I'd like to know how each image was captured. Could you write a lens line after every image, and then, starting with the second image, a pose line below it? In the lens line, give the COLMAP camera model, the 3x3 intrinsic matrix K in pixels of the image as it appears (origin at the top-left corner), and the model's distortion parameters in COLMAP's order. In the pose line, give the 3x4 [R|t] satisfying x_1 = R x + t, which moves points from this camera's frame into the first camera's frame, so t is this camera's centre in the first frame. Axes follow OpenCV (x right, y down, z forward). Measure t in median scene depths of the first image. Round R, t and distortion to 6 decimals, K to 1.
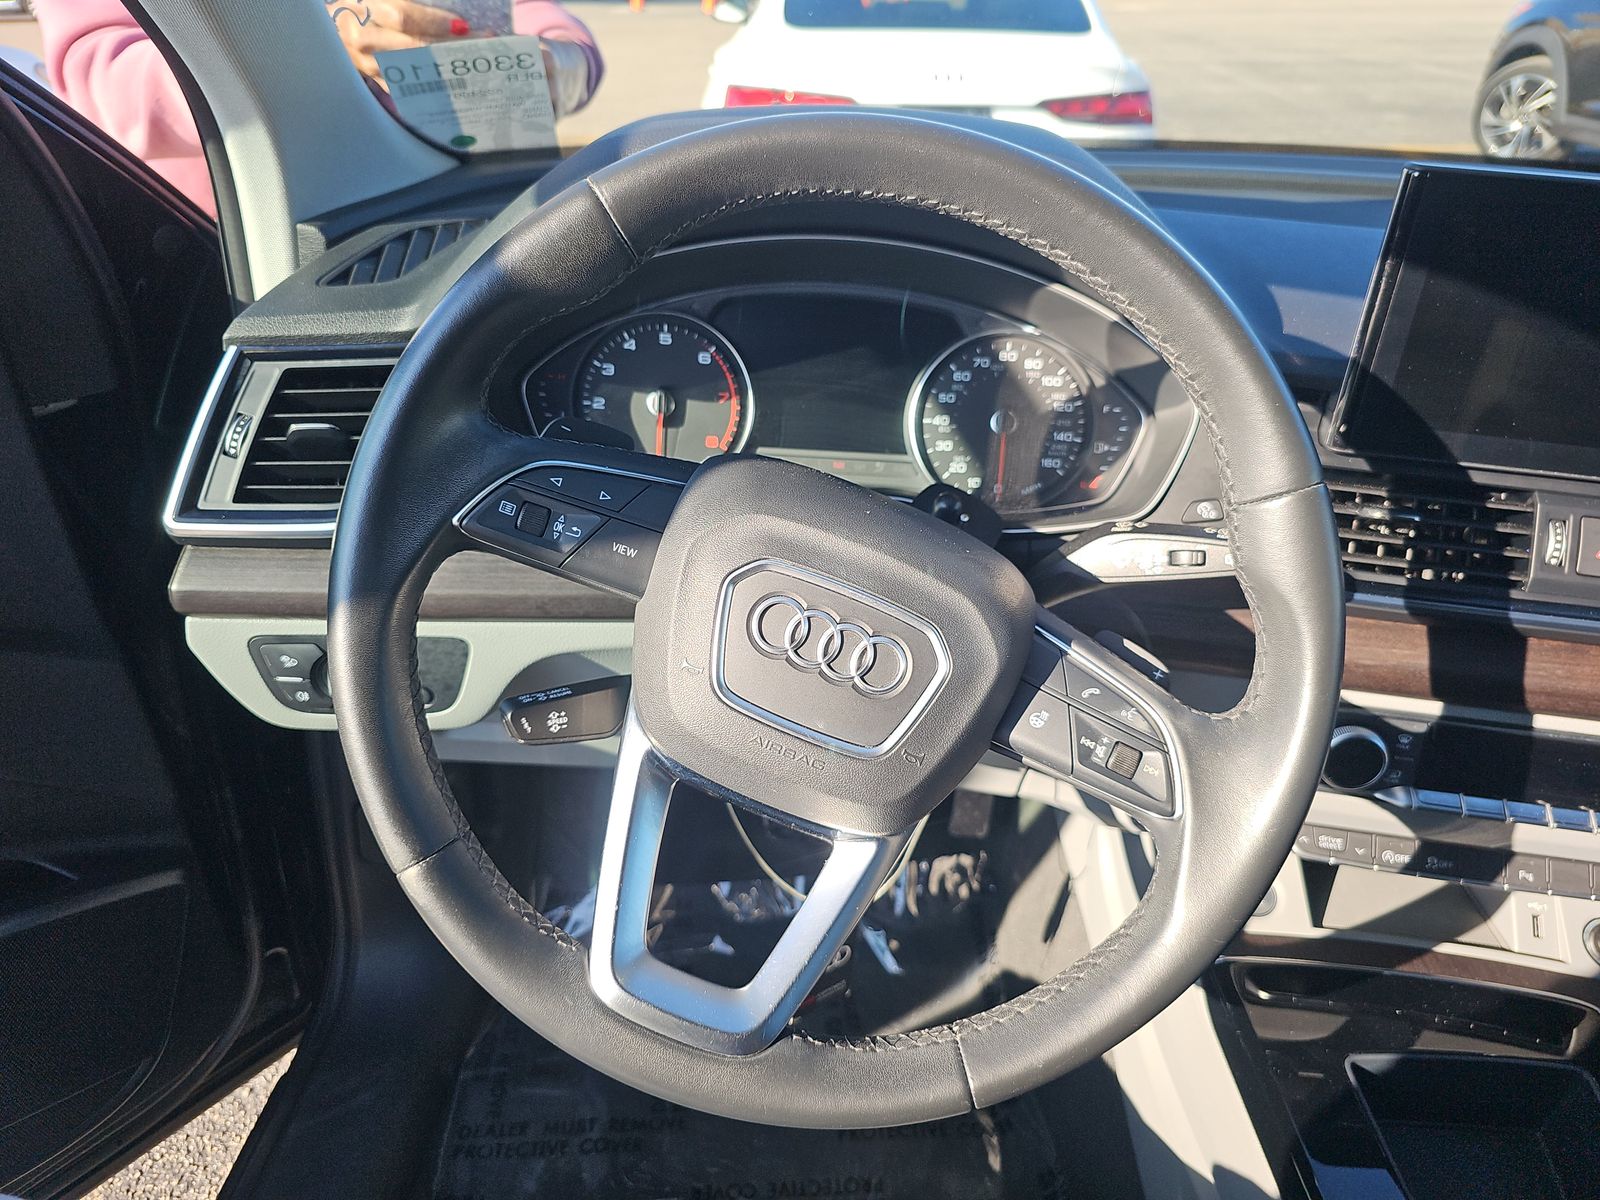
lens RADIAL K [[1082.7, 0, 800.0], [0, 1082.7, 600.0], [0, 0, 1]] dist [-0.007886, -0.011253]
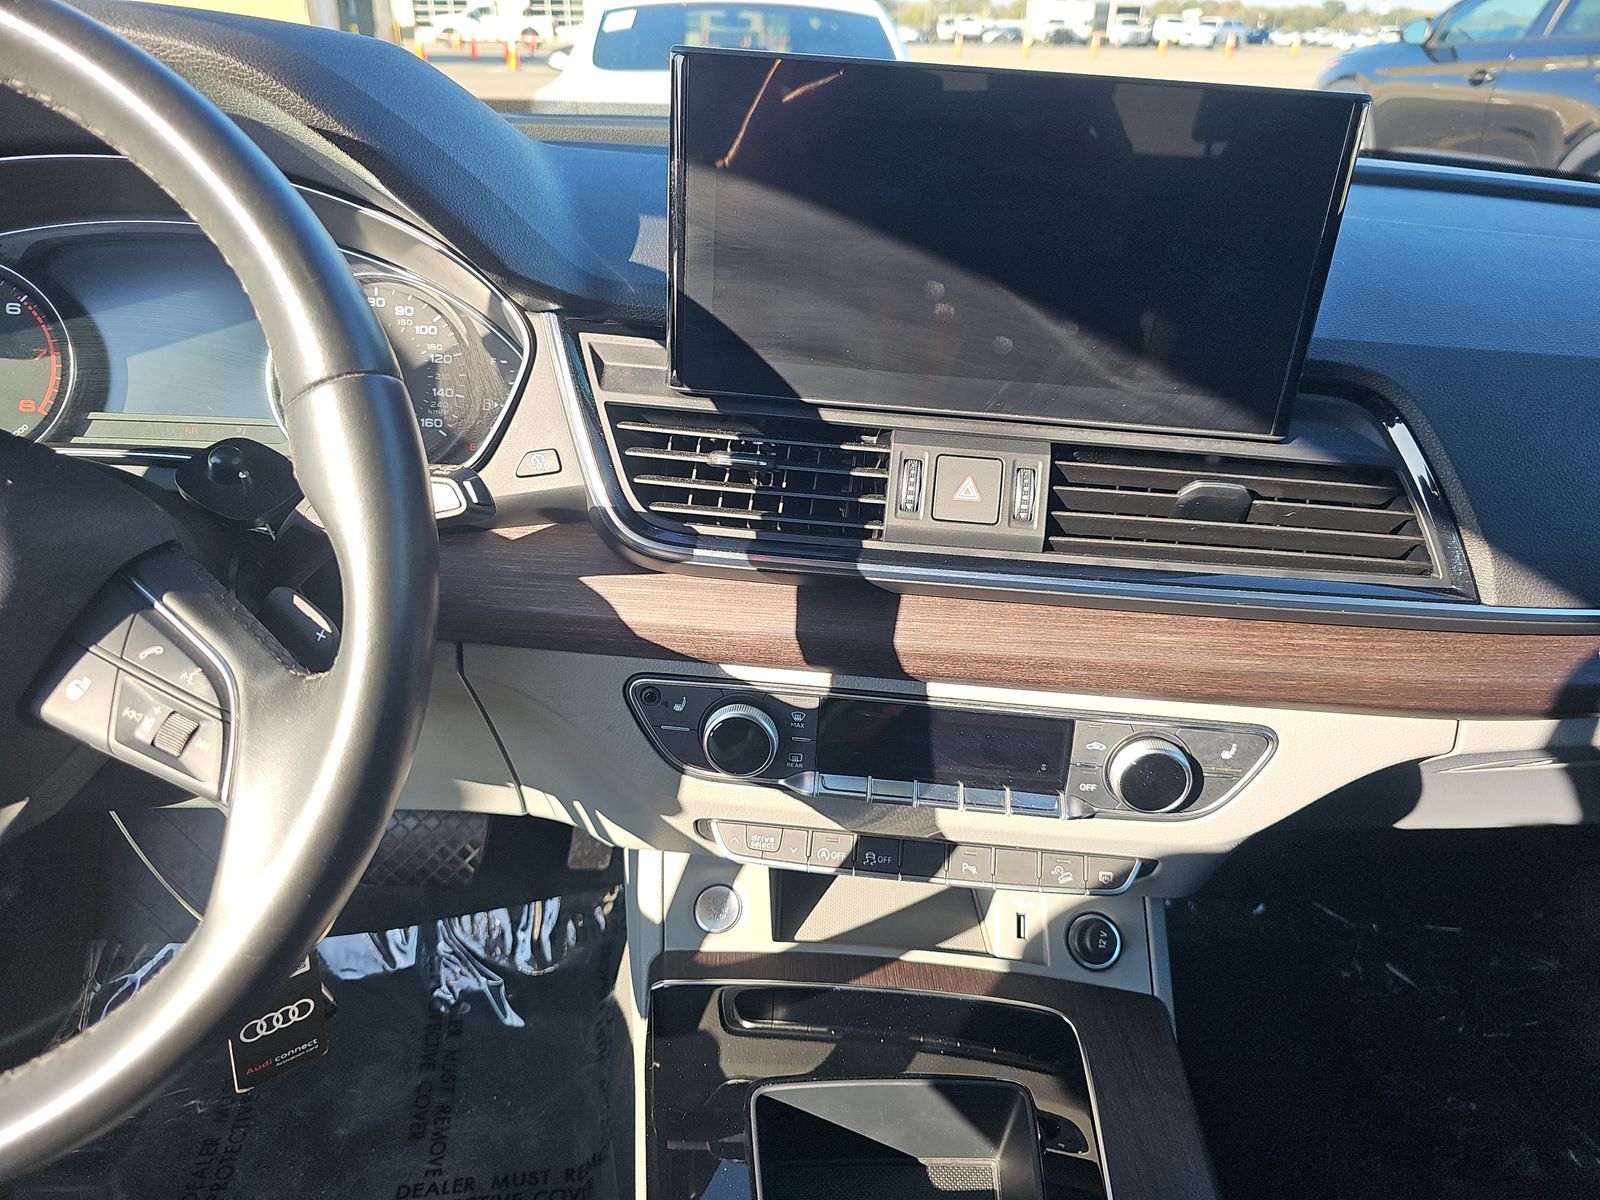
lens RADIAL K [[1075.5, 0, 800.0], [0, 1075.5, 600.0], [0, 0, 1]] dist [0.079034, -0.129772]
pose [[0.994615, -0.031219, 0.098826, 0.442537], [0.035542, 0.998473, -0.042289, 0.065043], [-0.097355, 0.045574, 0.994206, 0.104735]]
